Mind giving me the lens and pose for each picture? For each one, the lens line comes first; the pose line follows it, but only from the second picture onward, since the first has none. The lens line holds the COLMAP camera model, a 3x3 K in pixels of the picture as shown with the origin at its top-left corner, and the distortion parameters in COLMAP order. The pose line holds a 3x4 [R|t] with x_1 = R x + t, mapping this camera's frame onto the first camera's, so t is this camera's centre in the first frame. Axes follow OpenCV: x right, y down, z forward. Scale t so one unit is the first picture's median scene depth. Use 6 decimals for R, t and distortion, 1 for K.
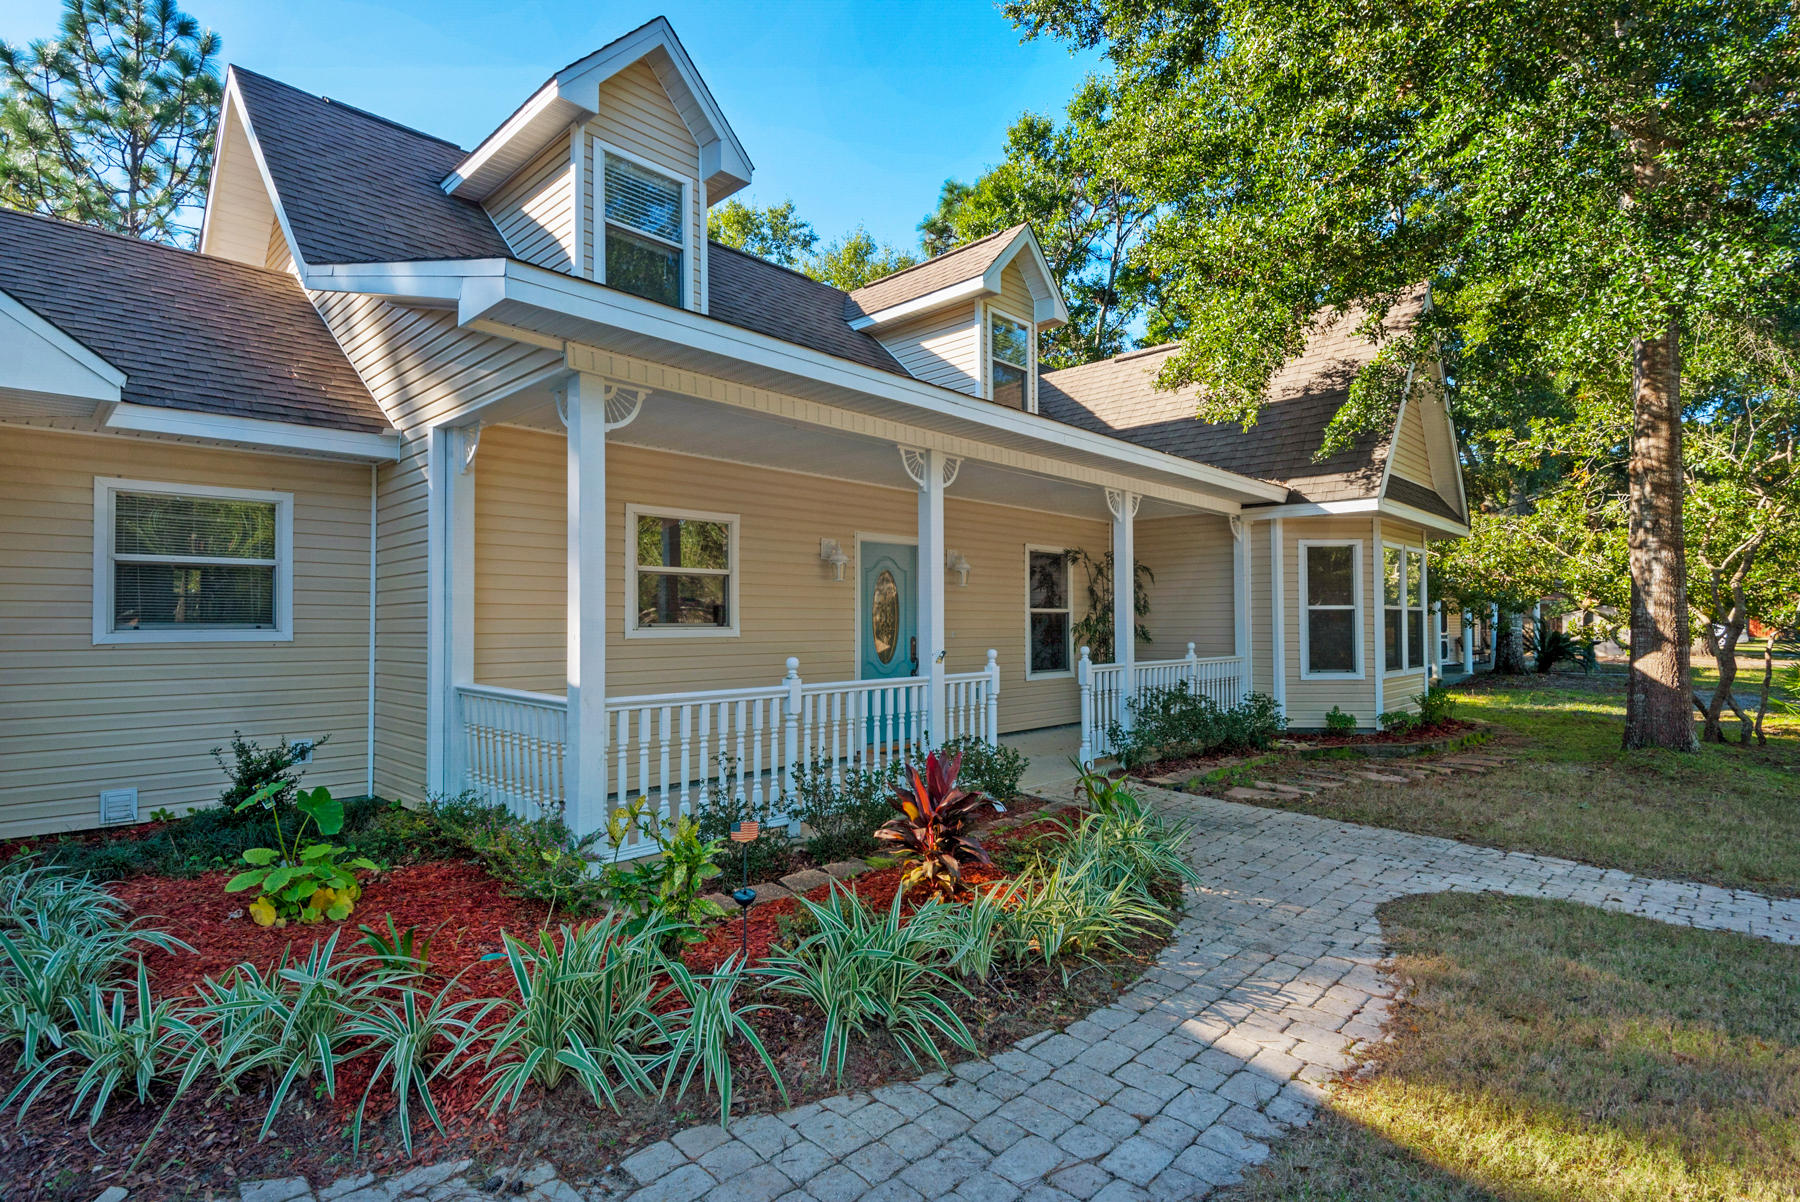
lens RADIAL K [[895.7, 0, 897.8], [0, 895.7, 611.3], [0, 0, 1]] dist [-0.001765, -0.004389]
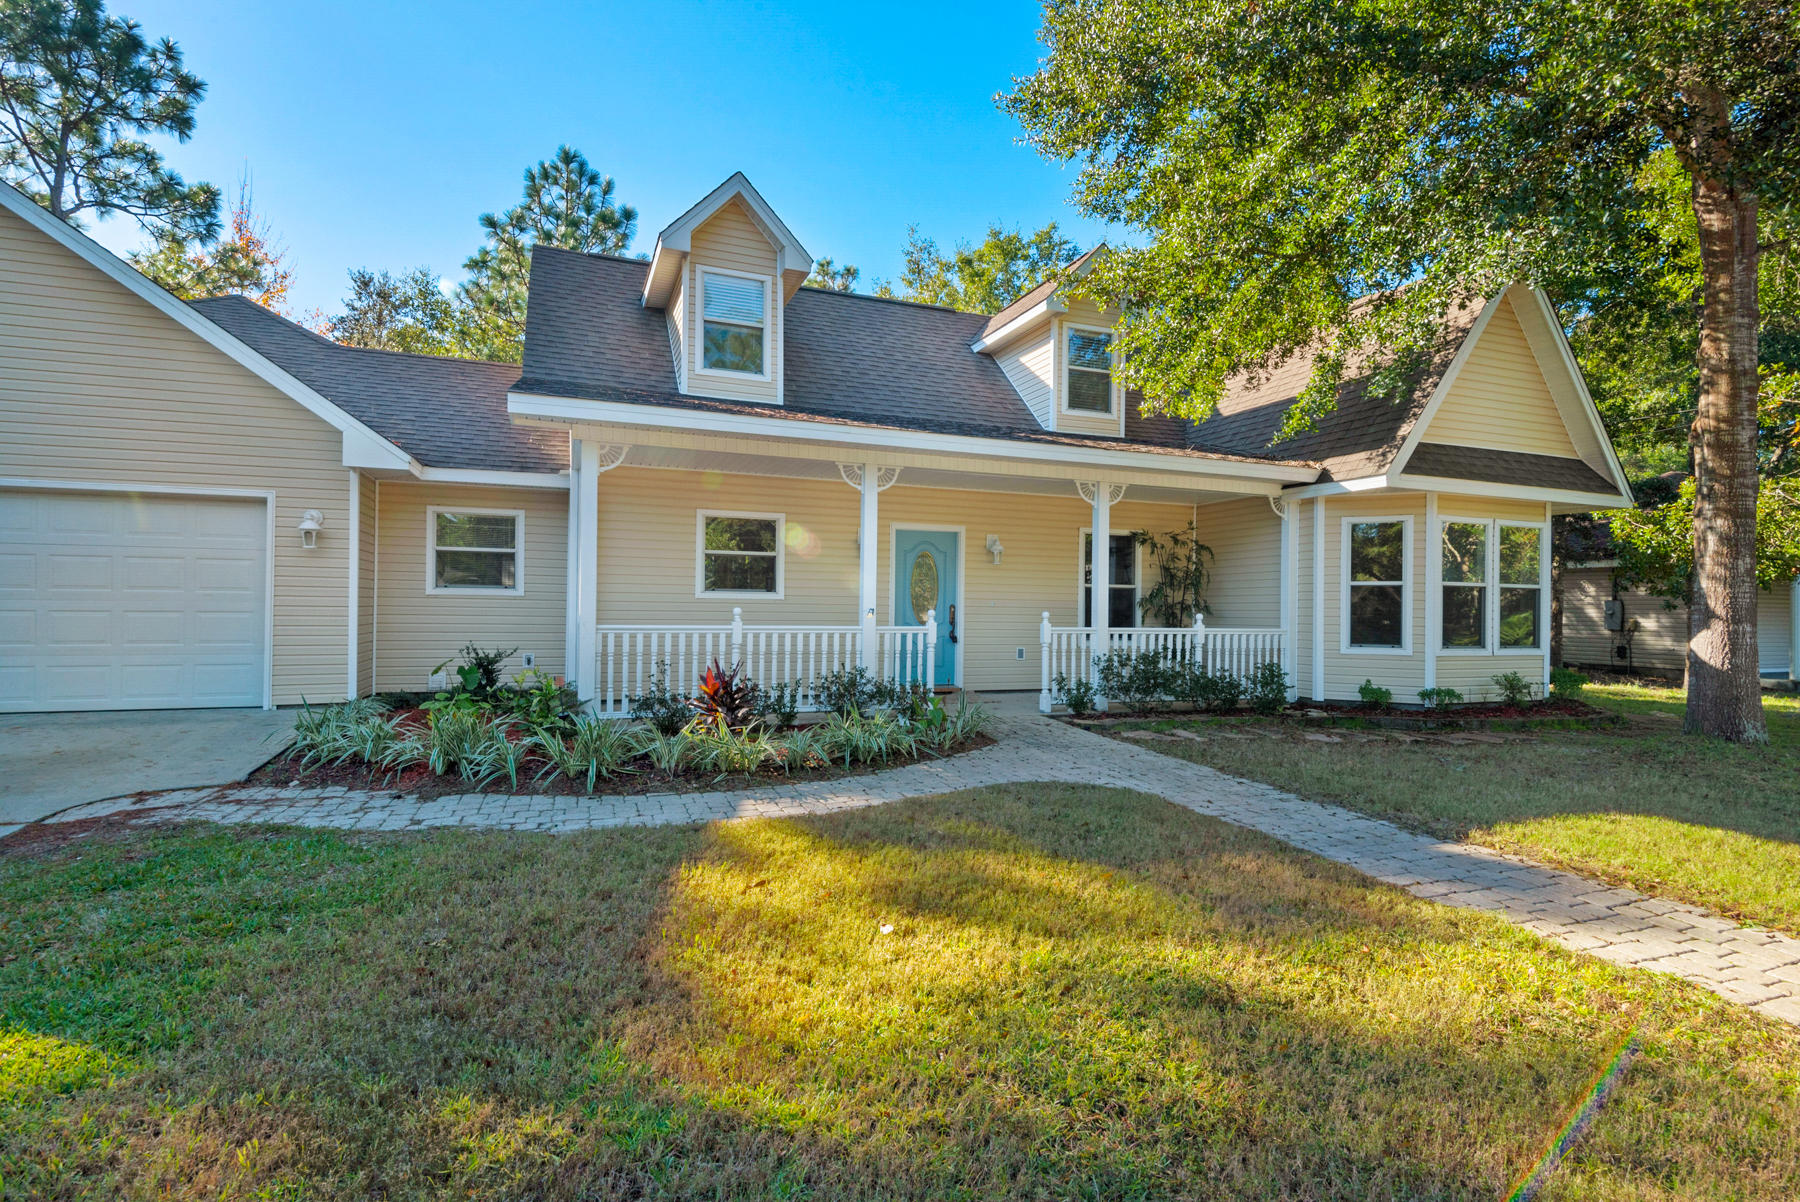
lens RADIAL K [[895.7, 0, 899.0], [0, 895.7, 604.1], [0, 0, 1]] dist [-0.001765, -0.004389]
pose [[0.903980, 0.012021, -0.427407, 0.485869], [-0.009392, 0.999922, 0.008259, 0.018227], [0.427473, -0.003452, 0.904022, -0.167223]]
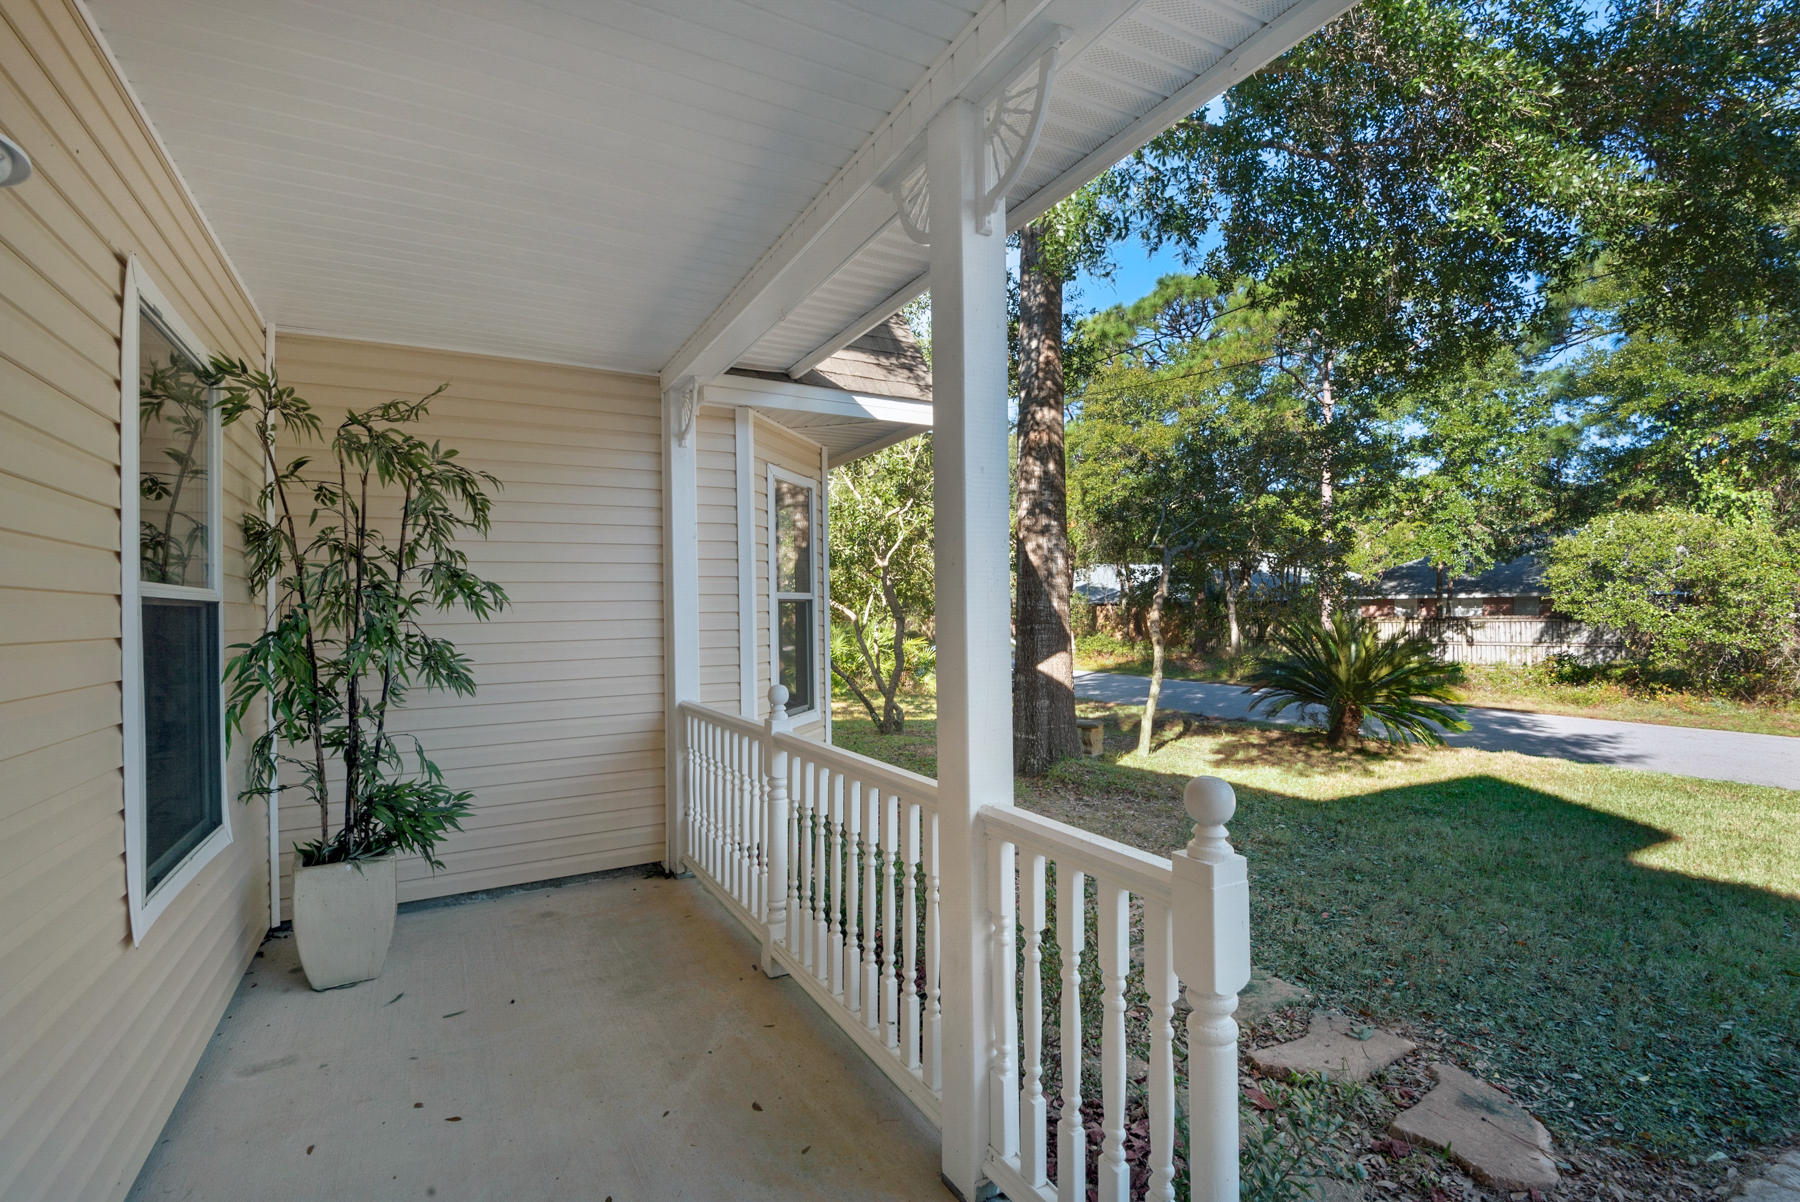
lens RADIAL K [[835.2, 0, 903.4], [0, 835.2, 614.3], [0, 0, 1]] dist [-0.000964, -0.000203]
pose [[0.295861, -0.003566, 0.955224, 0.009954], [-0.010181, 0.999924, 0.006886, 0.004255], [-0.955177, -0.011763, 0.295802, 0.887465]]
